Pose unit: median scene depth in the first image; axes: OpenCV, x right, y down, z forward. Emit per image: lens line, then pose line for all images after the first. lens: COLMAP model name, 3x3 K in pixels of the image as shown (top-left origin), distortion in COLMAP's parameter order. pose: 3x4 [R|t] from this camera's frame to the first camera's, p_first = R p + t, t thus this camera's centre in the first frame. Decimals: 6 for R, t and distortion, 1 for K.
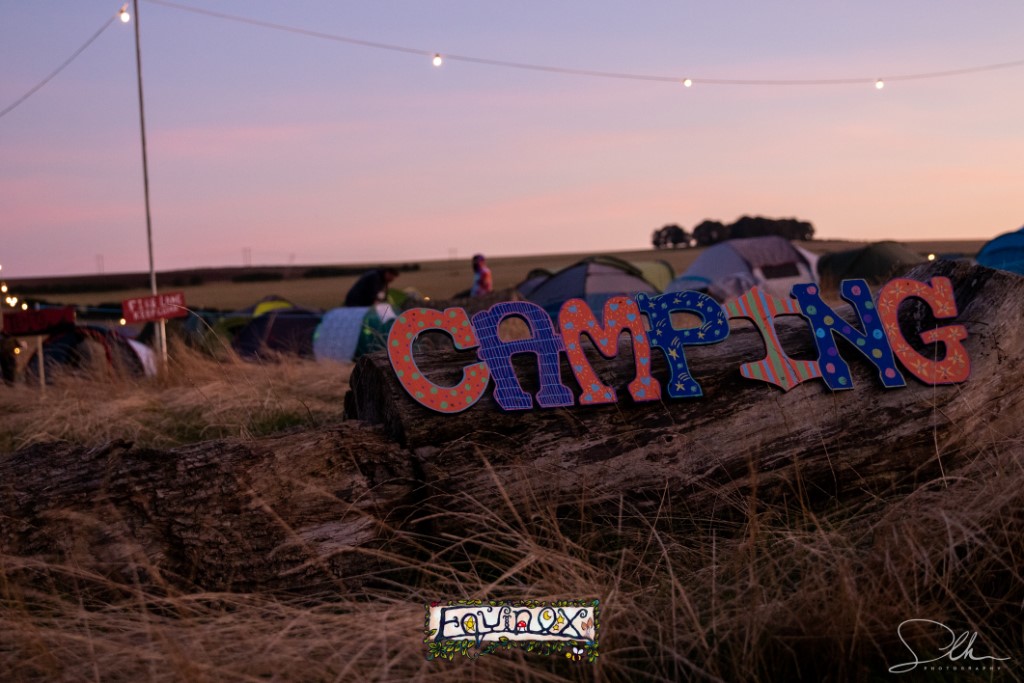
lens RADIAL K [[1655.6, 0, 512.6], [0, 1655.6, 343.9], [0, 0, 1]] dist [-0.051780, 0.000000]
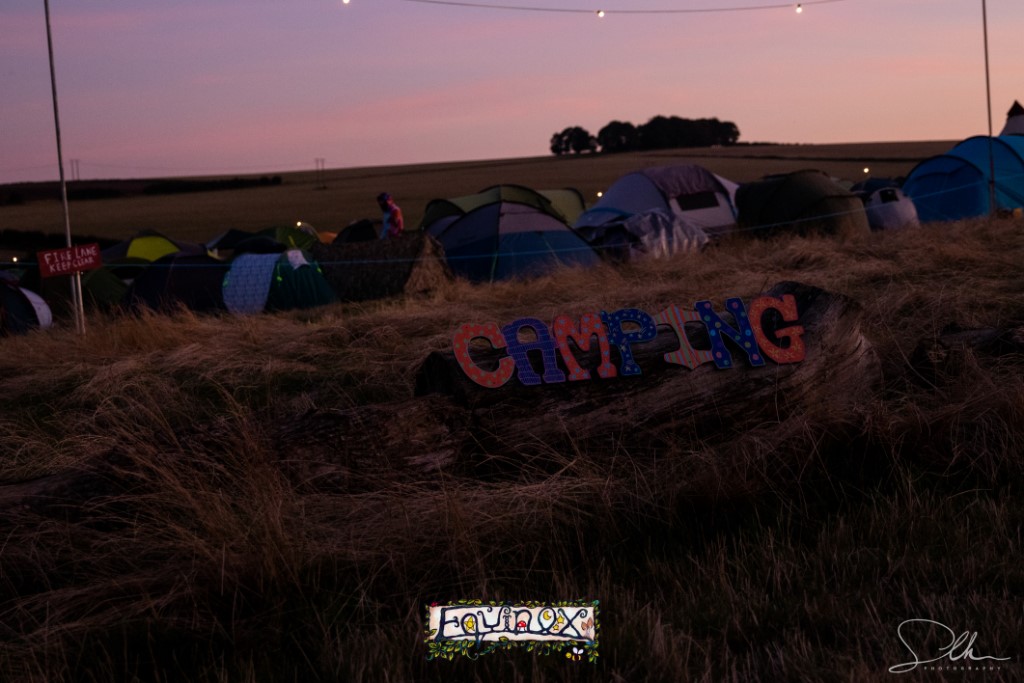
lens RADIAL K [[2014.3, 0, 511.9], [0, 2014.3, 340.0], [0, 0, 1]] dist [-0.053713, 0.000000]
pose [[0.997702, -0.015583, 0.065942, -0.143044], [0.012961, 0.999115, 0.040005, -0.082614], [-0.066507, -0.039058, 0.997021, -0.972308]]
